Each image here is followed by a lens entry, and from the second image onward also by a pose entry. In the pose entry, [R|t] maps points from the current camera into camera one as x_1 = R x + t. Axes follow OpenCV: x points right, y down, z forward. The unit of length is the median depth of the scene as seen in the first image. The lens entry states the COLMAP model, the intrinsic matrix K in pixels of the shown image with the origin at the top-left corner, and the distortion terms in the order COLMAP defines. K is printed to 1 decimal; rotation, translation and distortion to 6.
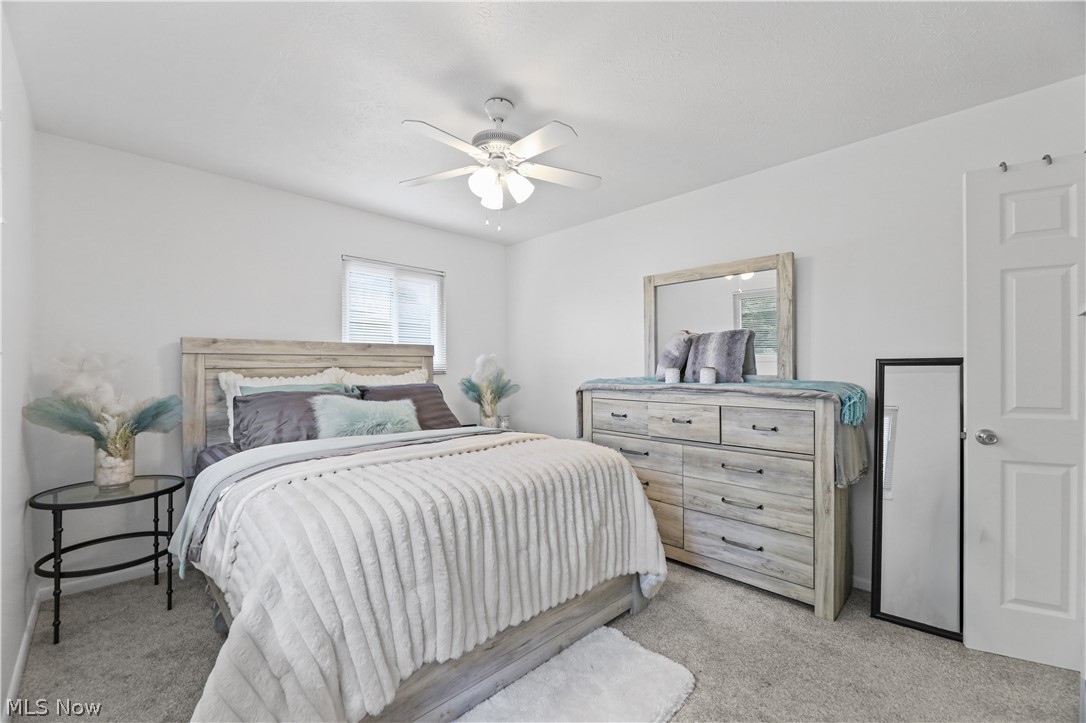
lens RADIAL K [[448.2, 0, 514.7], [0, 448.2, 365.3], [0, 0, 1]] dist [-0.005028, -0.001802]
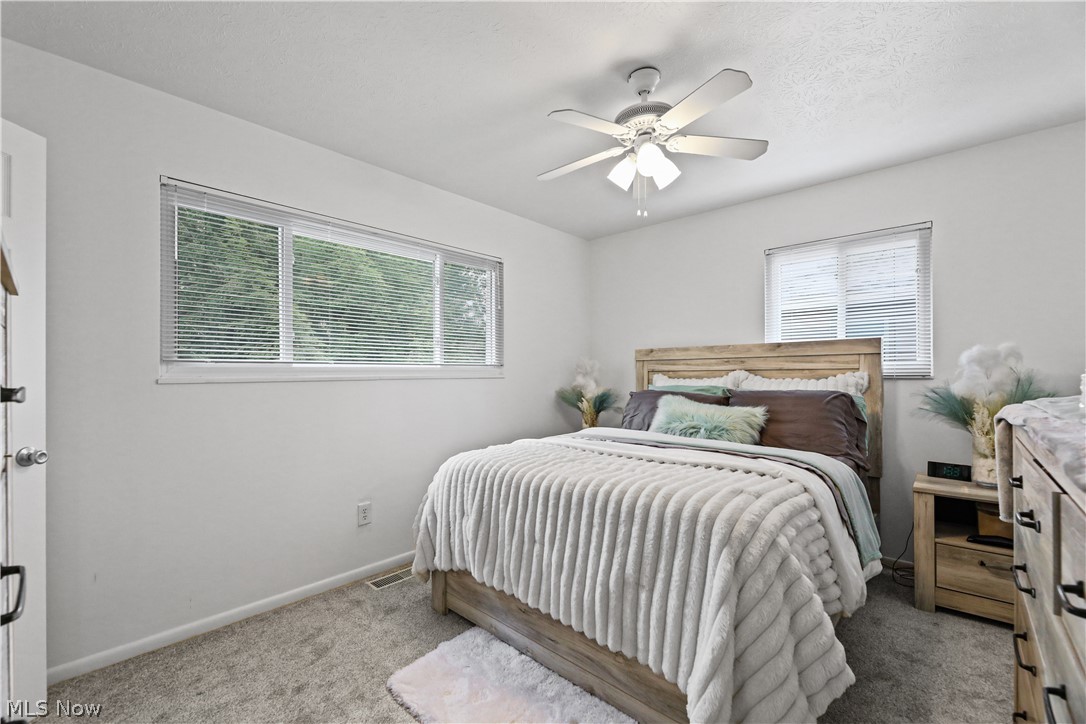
lens RADIAL K [[448.2, 0, 537.2], [0, 448.2, 370.4], [0, 0, 1]] dist [-0.005028, -0.001802]
pose [[0.069608, -0.000651, -0.997574, 0.654873], [0.012508, 0.999922, 0.000220, -0.000037], [0.997496, -0.012493, 0.069611, 0.561418]]
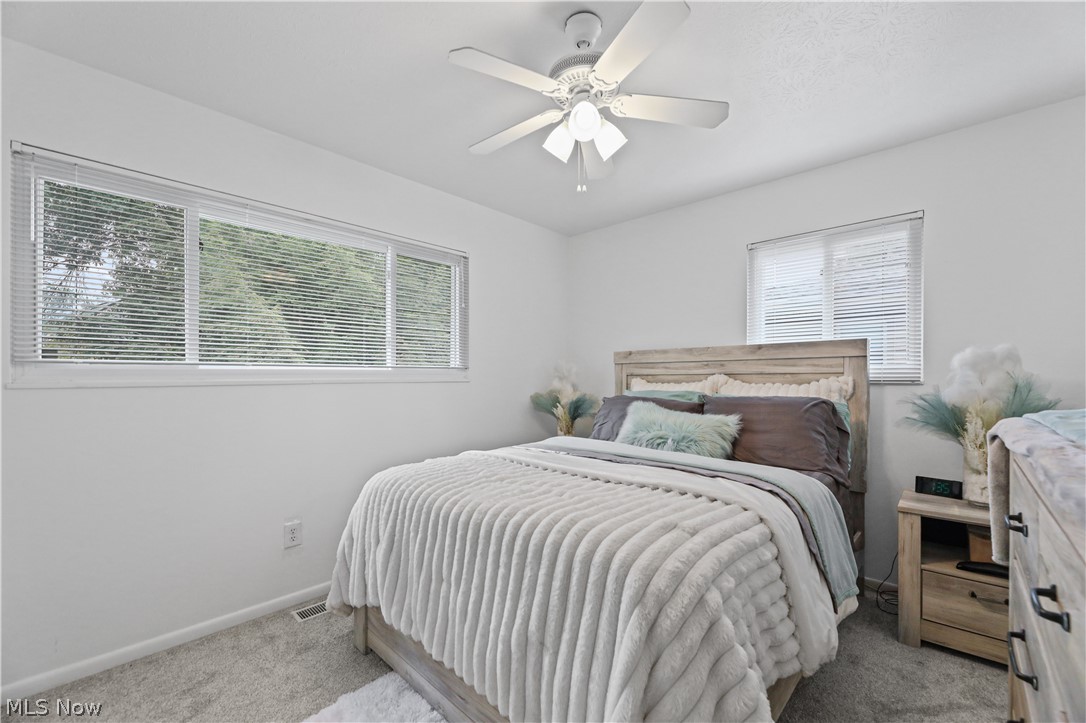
lens RADIAL K [[448.2, 0, 549.6], [0, 448.2, 378.7], [0, 0, 1]] dist [-0.005028, -0.001802]
pose [[0.088032, 0.010121, -0.996066, 0.568954], [0.010119, 0.999888, 0.011054, 0.000904], [0.996066, -0.011053, 0.087919, 0.664793]]
